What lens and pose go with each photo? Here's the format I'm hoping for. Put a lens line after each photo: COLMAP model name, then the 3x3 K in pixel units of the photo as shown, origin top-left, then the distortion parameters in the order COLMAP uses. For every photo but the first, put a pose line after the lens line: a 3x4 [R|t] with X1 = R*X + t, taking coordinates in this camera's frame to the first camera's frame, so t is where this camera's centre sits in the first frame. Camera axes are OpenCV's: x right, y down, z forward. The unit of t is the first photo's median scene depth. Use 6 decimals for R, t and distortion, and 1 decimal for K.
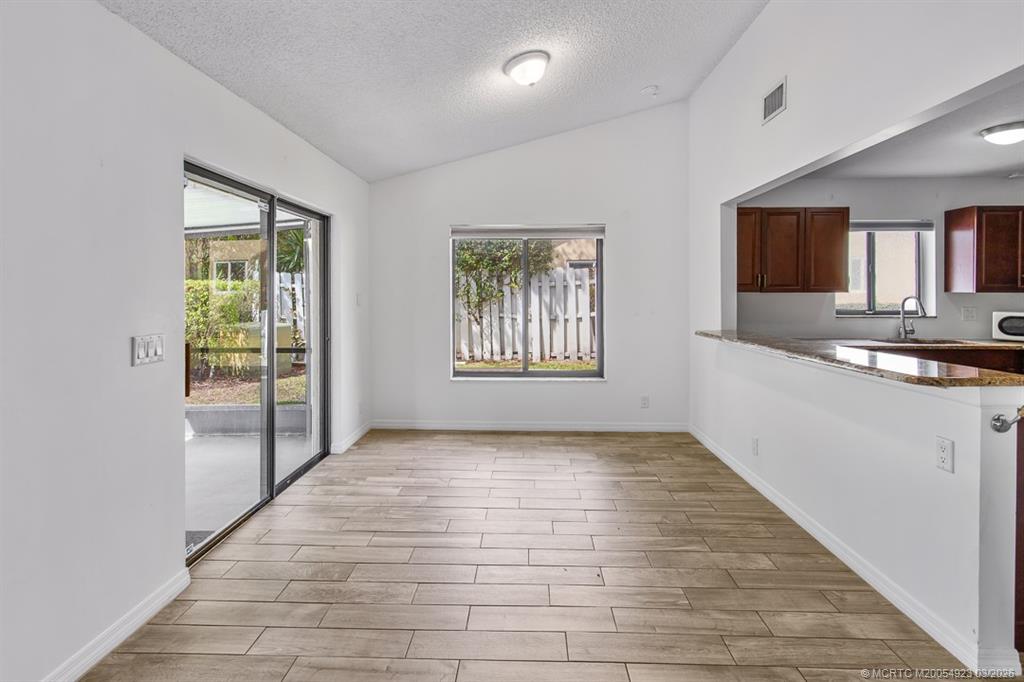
lens RADIAL K [[492.9, 0, 526.5], [0, 492.9, 293.4], [0, 0, 1]] dist [0.001181, 0.001381]
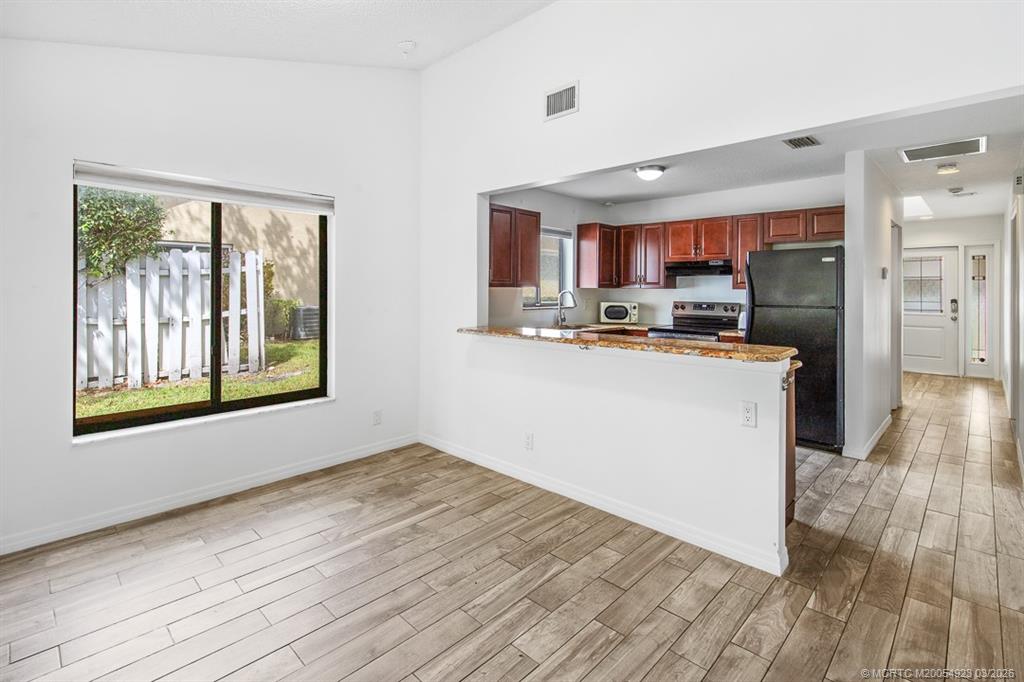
lens RADIAL K [[492.9, 0, 498.8], [0, 492.9, 289.4], [0, 0, 1]] dist [0.001181, 0.001381]
pose [[0.665865, 0.003514, 0.746064, -0.264509], [-0.004953, 0.999988, -0.000290, 0.003536], [-0.746056, -0.003502, 0.665874, 0.313143]]
